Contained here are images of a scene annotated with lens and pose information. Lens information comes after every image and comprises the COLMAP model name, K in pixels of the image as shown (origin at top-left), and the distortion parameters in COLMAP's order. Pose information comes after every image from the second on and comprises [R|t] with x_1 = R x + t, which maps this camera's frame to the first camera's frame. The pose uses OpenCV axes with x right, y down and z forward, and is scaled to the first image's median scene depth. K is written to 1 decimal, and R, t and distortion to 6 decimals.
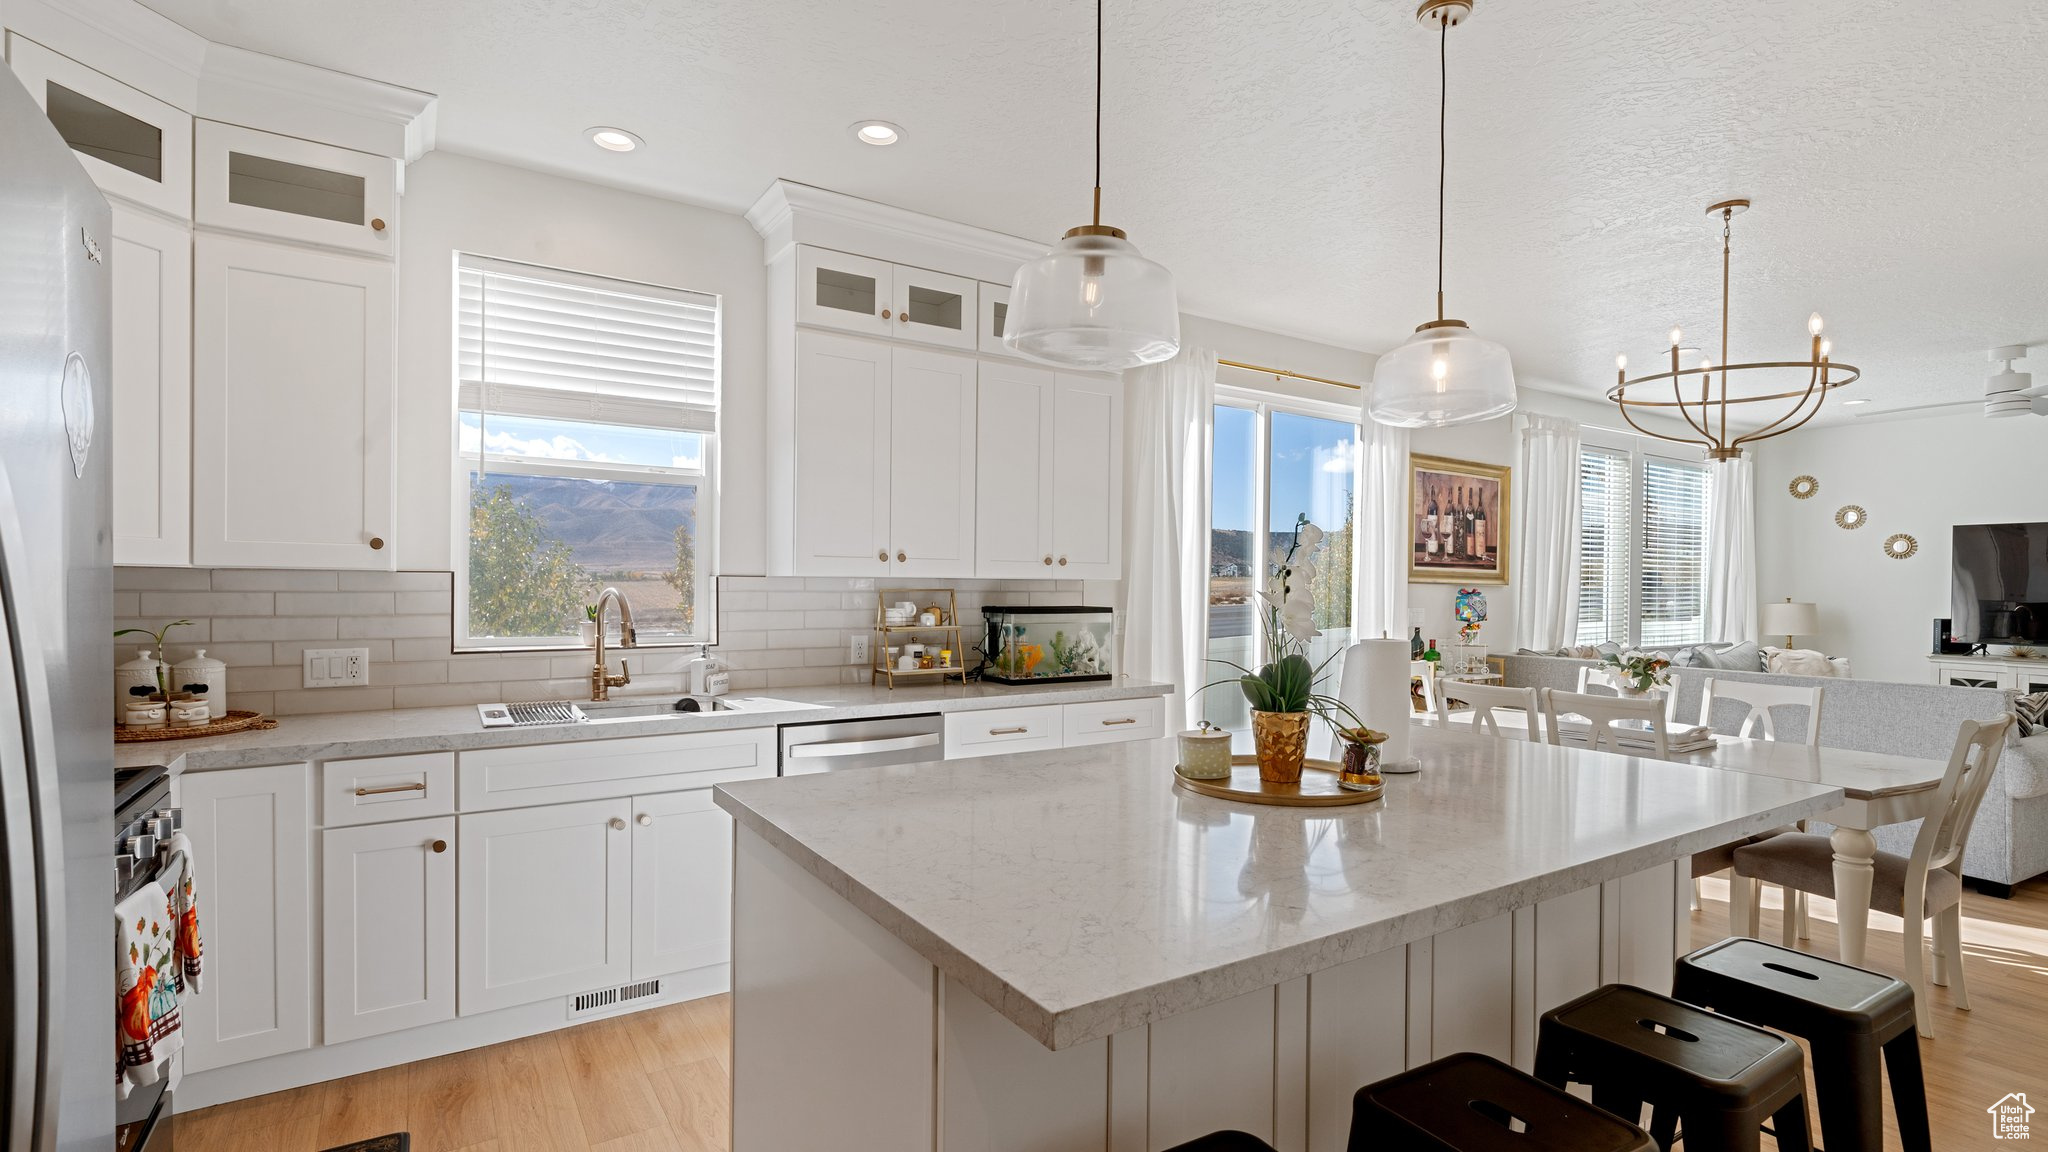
lens RADIAL K [[958.7, 0, 962.6], [0, 958.7, 597.9], [0, 0, 1]] dist [-0.000906, 0.000644]
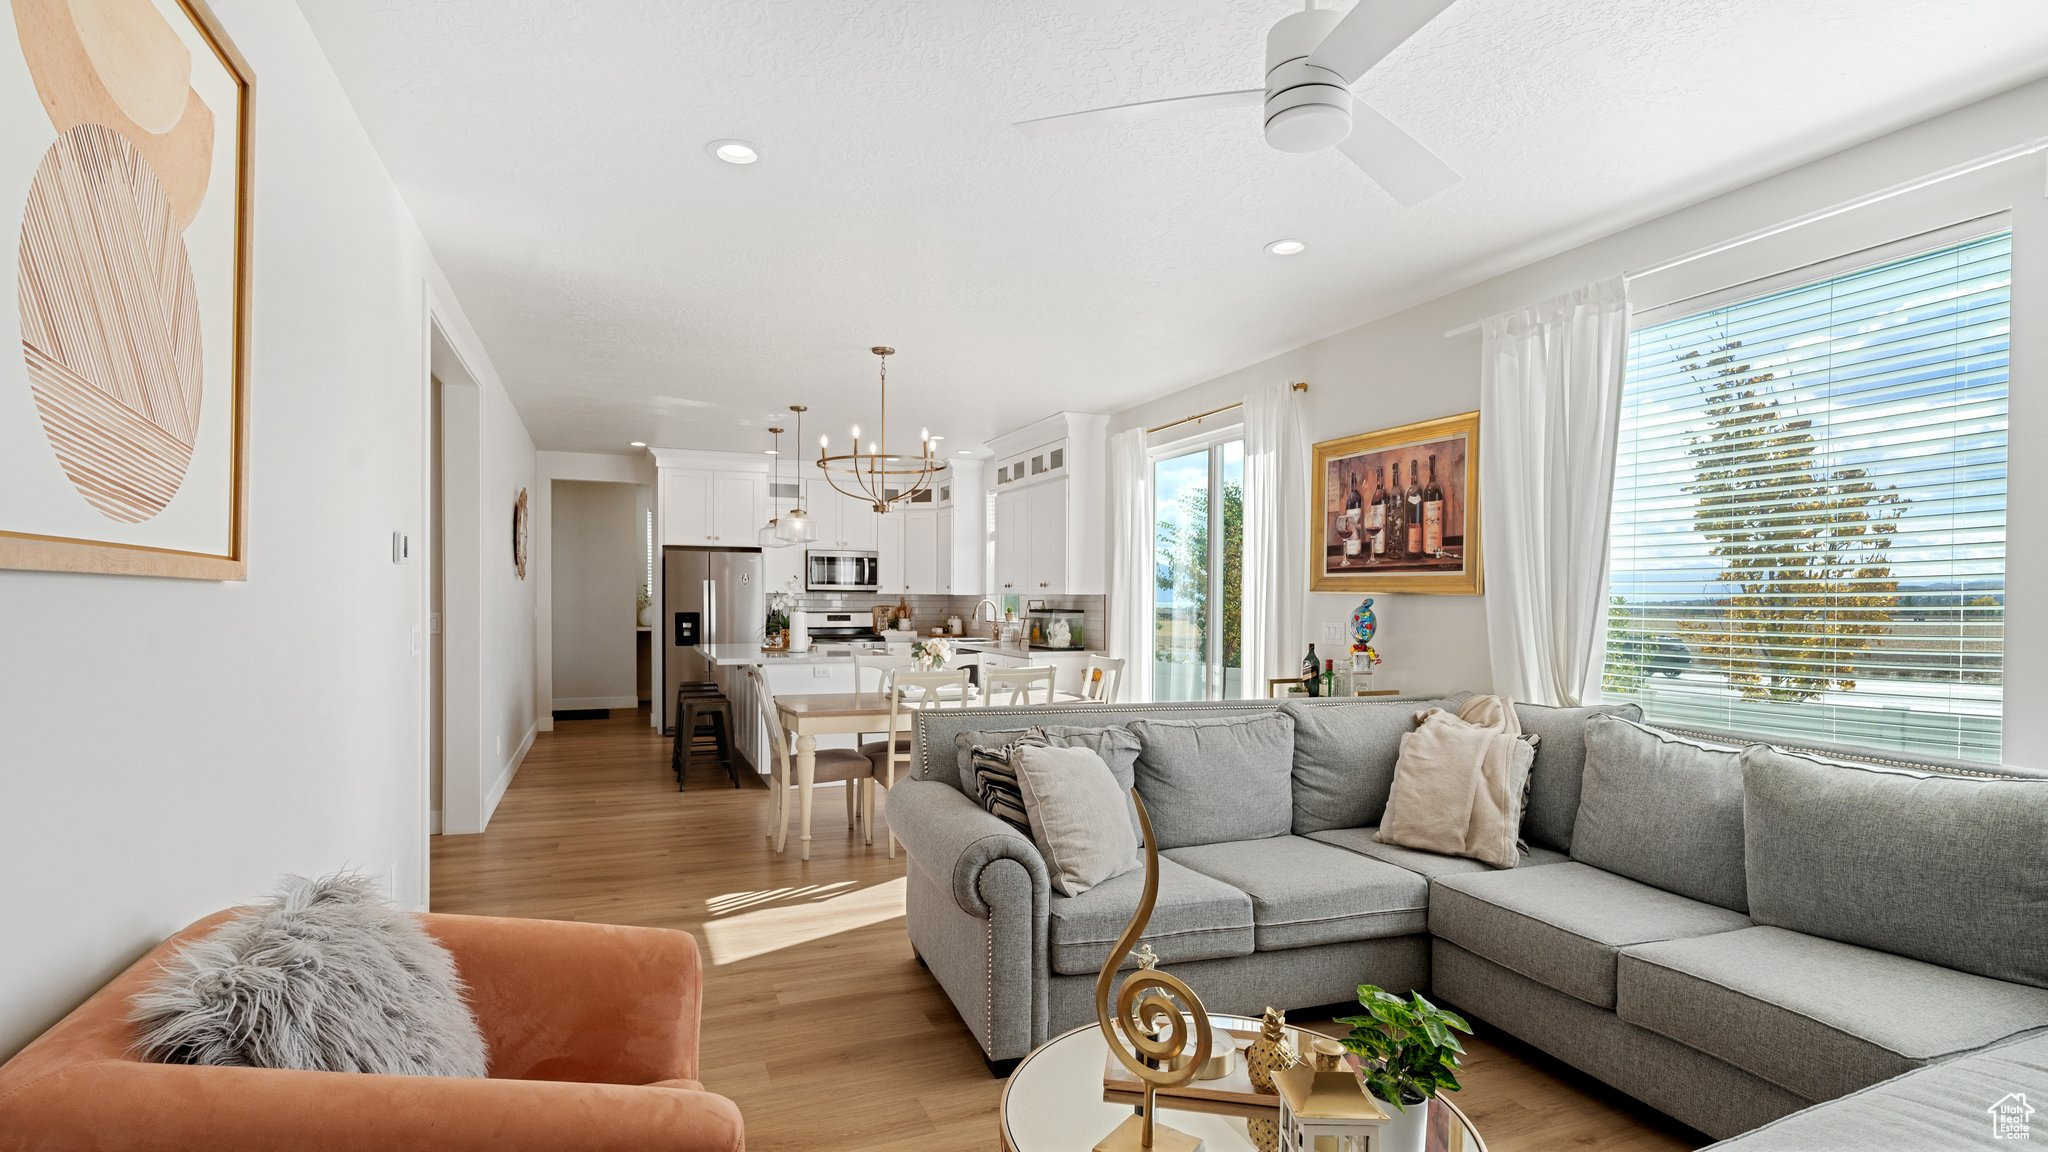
lens RADIAL K [[958.7, 0, 1004.9], [0, 958.7, 594.3], [0, 0, 1]] dist [-0.000906, 0.000644]
pose [[-0.166908, -0.013008, -0.985887, 1.320184], [-0.020728, 0.999738, -0.009681, 0.000128], [0.985754, 0.018820, -0.167134, 0.832450]]
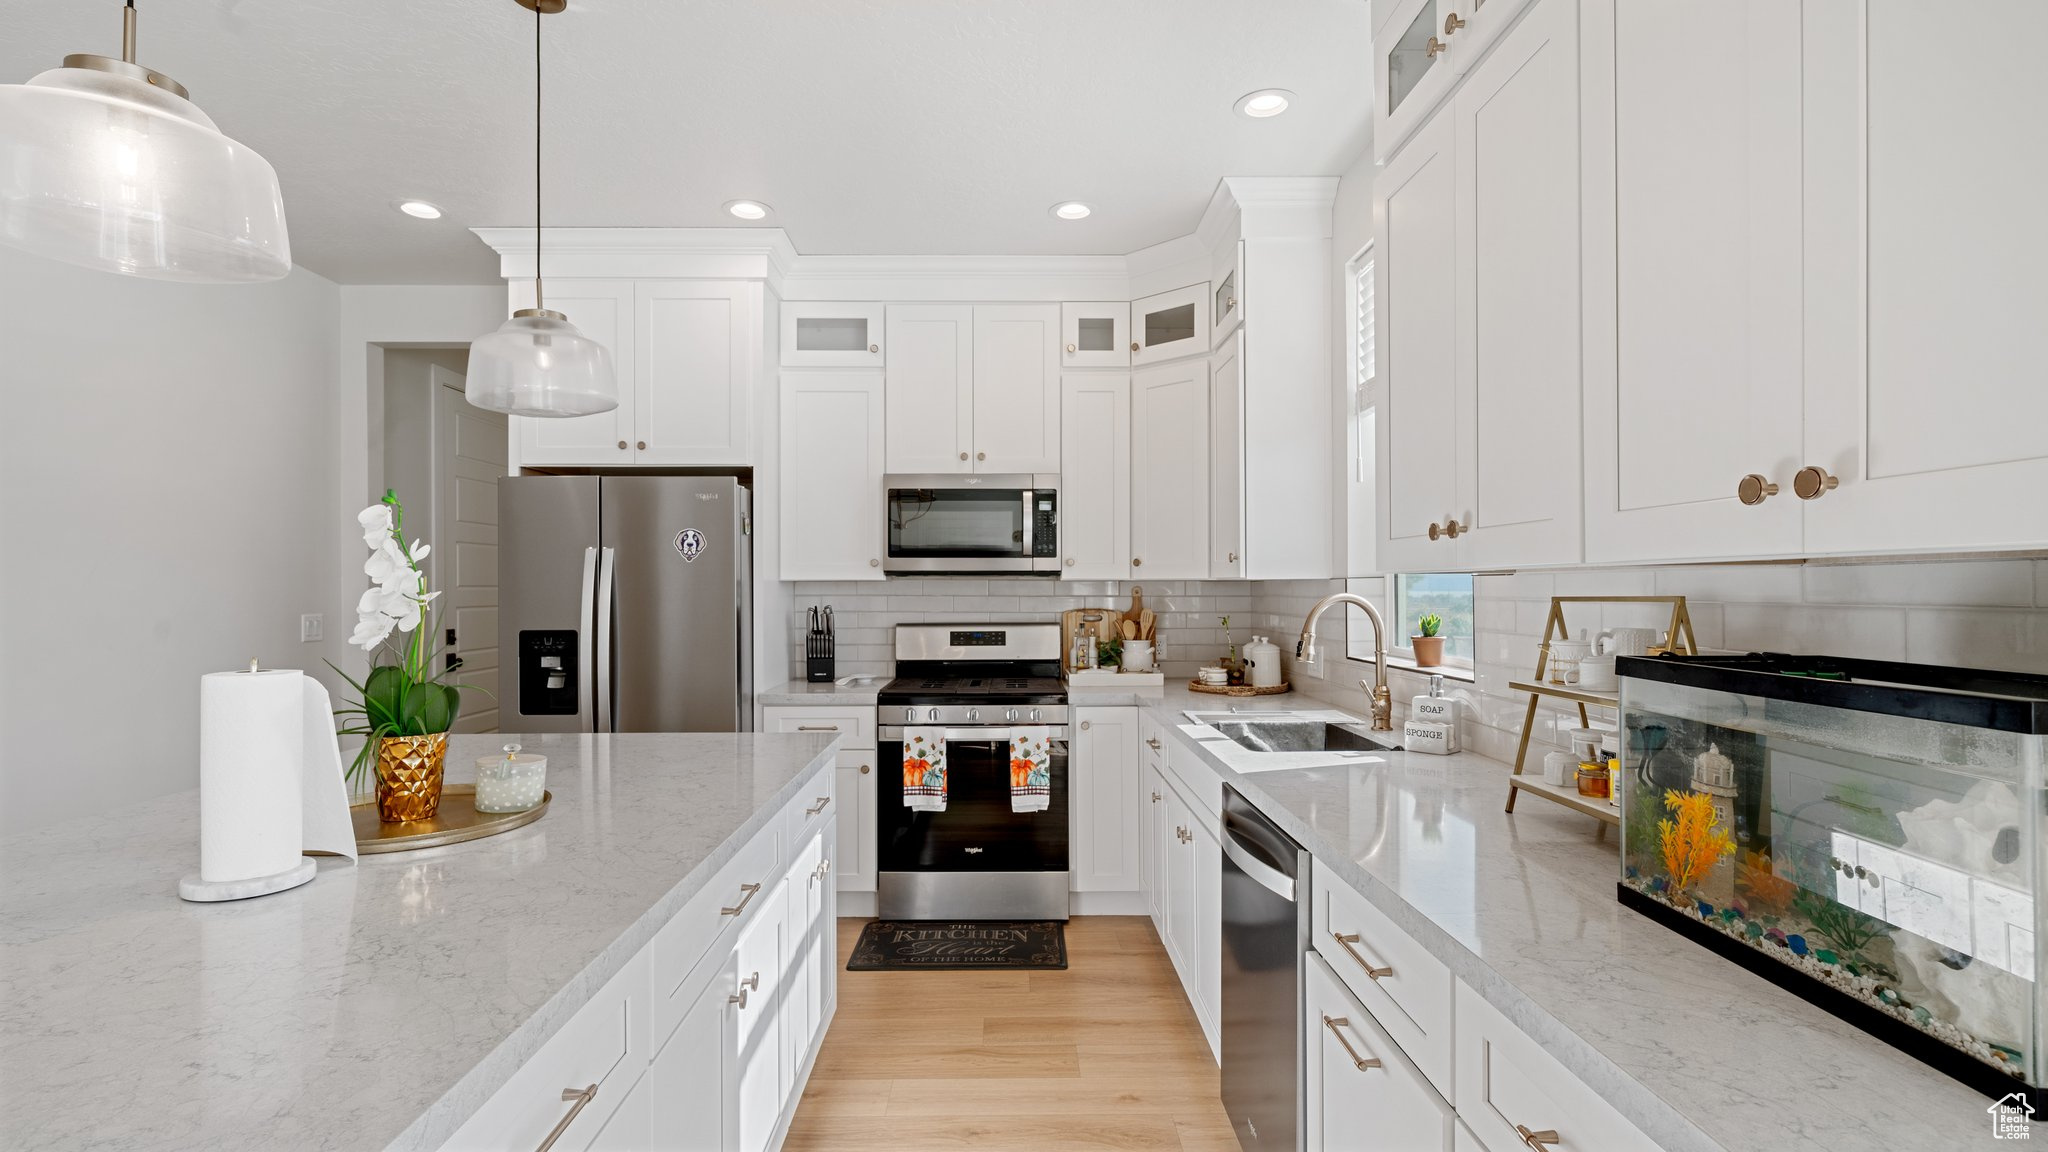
lens RADIAL K [[958.7, 0, 992.5], [0, 958.7, 591.5], [0, 0, 1]] dist [-0.000906, 0.000644]
pose [[-0.529482, -0.004692, -0.848308, 0.277657], [-0.014213, 0.999893, 0.003341, -0.005771], [0.848202, 0.013826, -0.529492, 0.643814]]
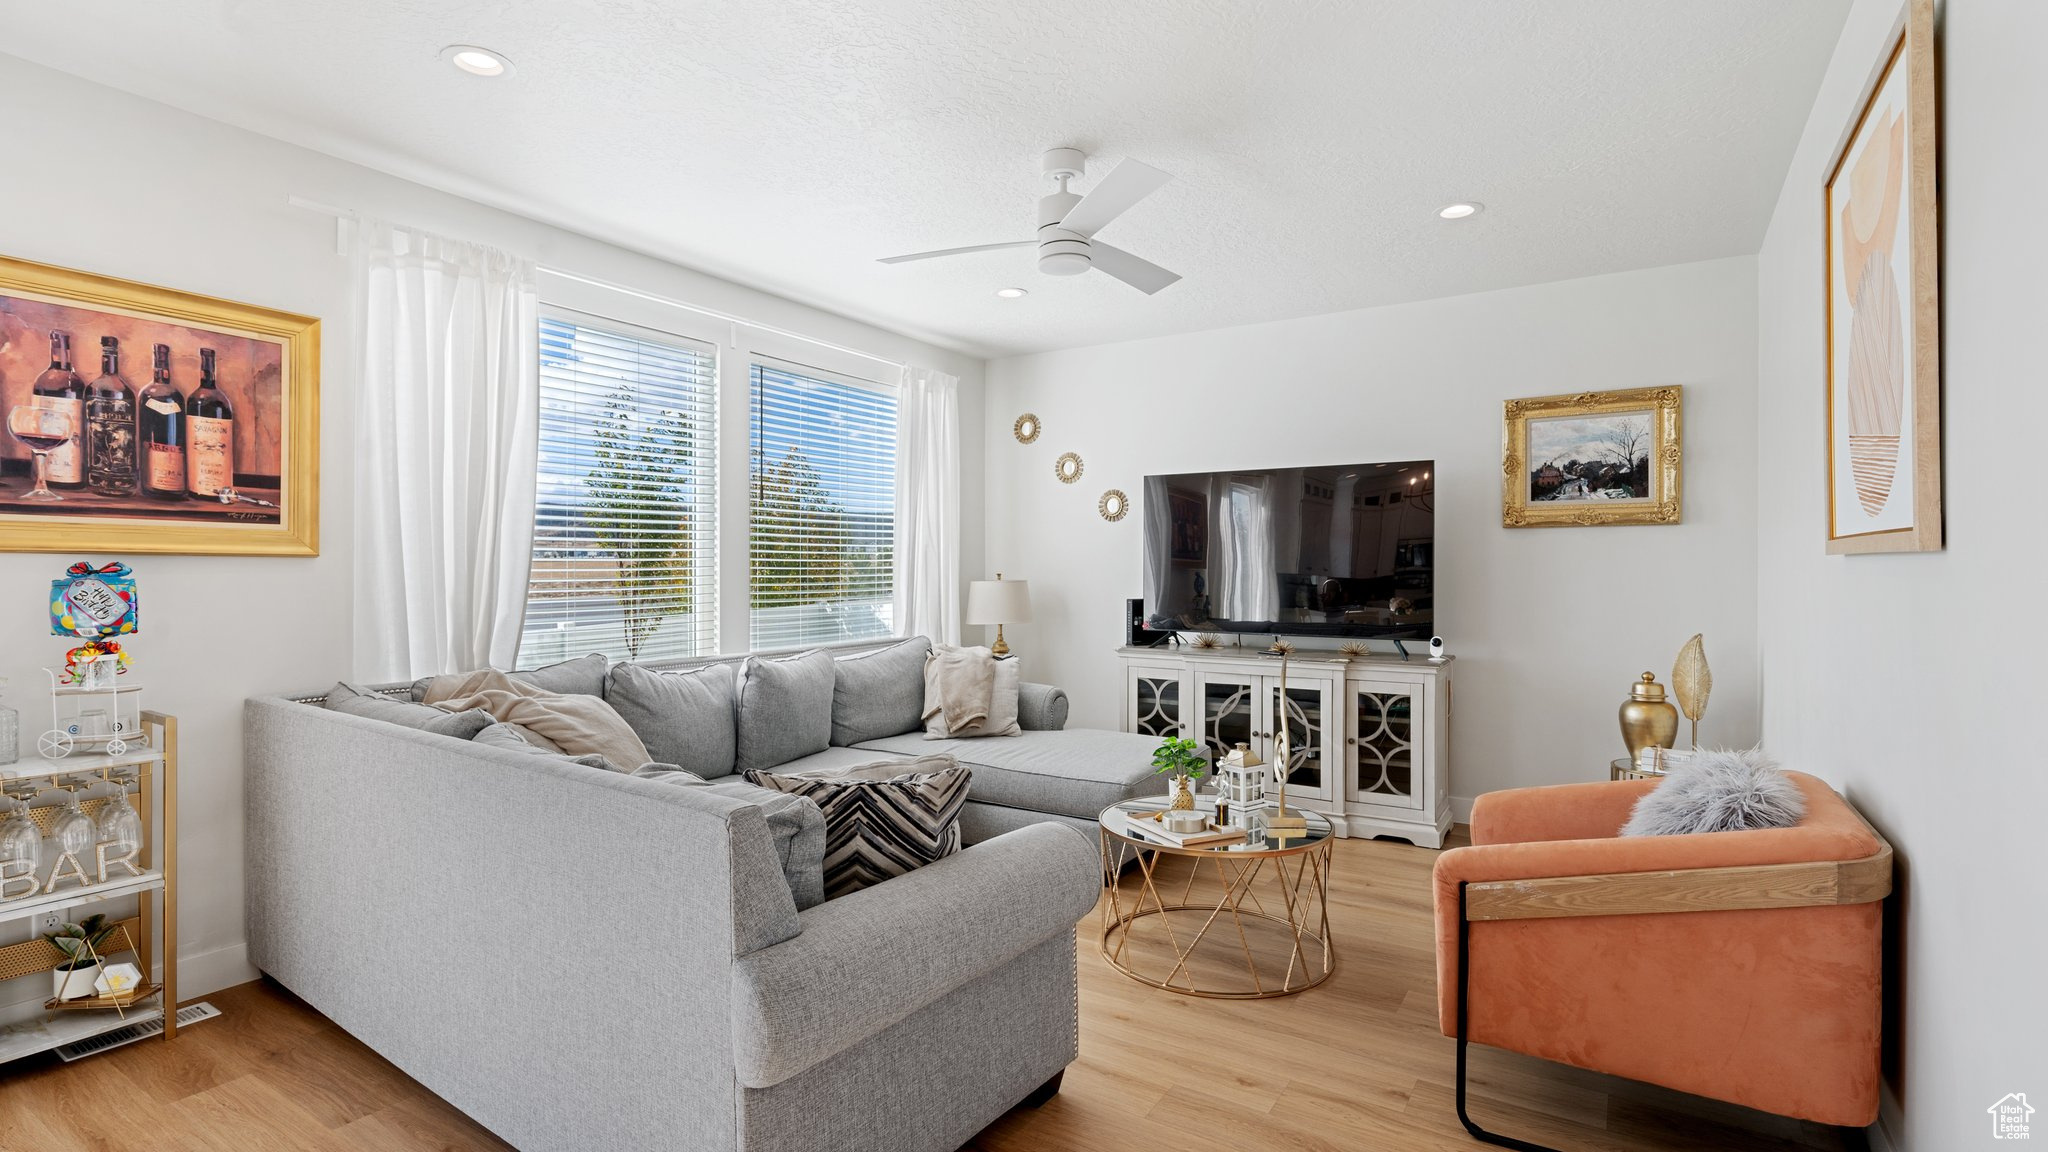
lens RADIAL K [[958.7, 0, 992.2], [0, 958.7, 574.9], [0, 0, 1]] dist [-0.000906, 0.000644]
pose [[0.910608, -0.013028, 0.413067, 0.715340], [0.015197, 0.999883, -0.001965, 0.003292], [-0.412993, 0.008067, 0.910699, 0.421274]]
